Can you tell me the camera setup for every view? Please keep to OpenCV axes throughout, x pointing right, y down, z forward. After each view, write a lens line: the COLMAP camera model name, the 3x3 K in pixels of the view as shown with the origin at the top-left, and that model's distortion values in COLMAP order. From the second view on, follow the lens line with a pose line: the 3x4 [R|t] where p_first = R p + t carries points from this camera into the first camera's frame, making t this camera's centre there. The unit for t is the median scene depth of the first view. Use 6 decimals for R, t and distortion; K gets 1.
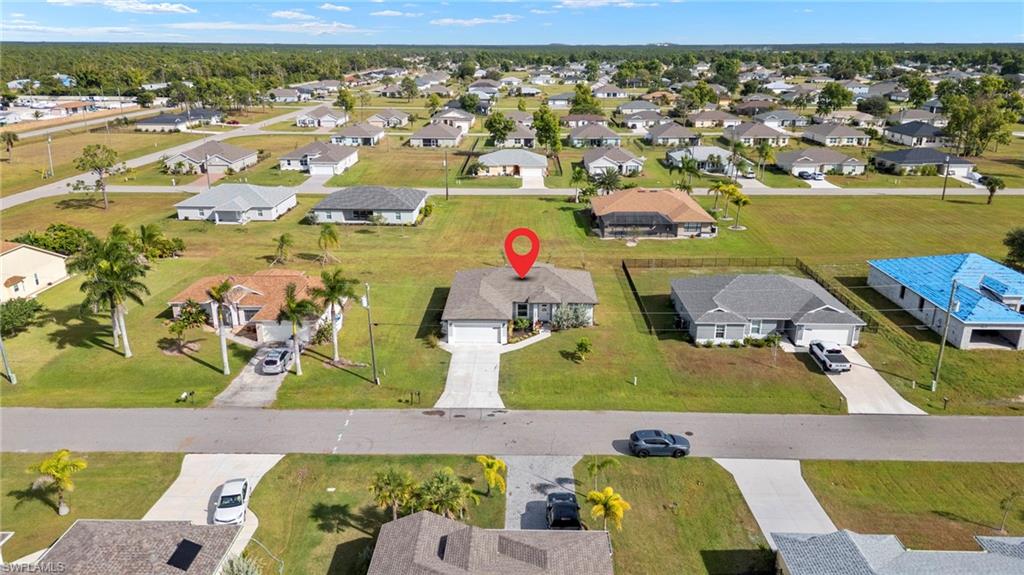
lens RADIAL K [[714.9, 0, 512.0], [0, 714.9, 287.5], [0, 0, 1]] dist [0.080026, -0.084439]
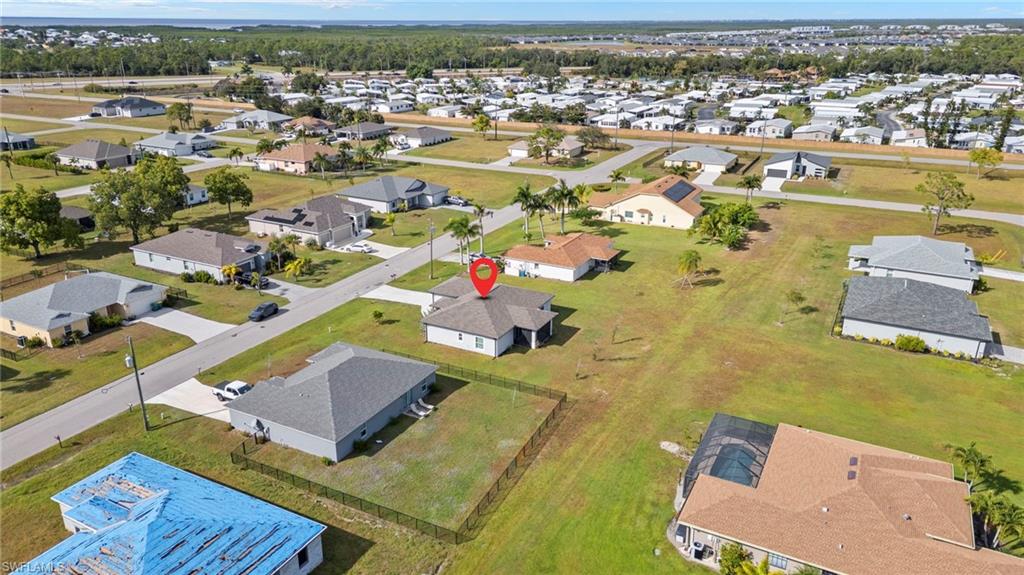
lens RADIAL K [[714.9, 0, 512.0], [0, 714.9, 287.5], [0, 0, 1]] dist [0.080026, -0.084439]
pose [[-0.456821, 0.306157, -0.835214, 0.709934], [-0.284042, 0.839555, 0.463105, -0.426290], [0.842991, 0.448792, -0.296565, 1.021858]]
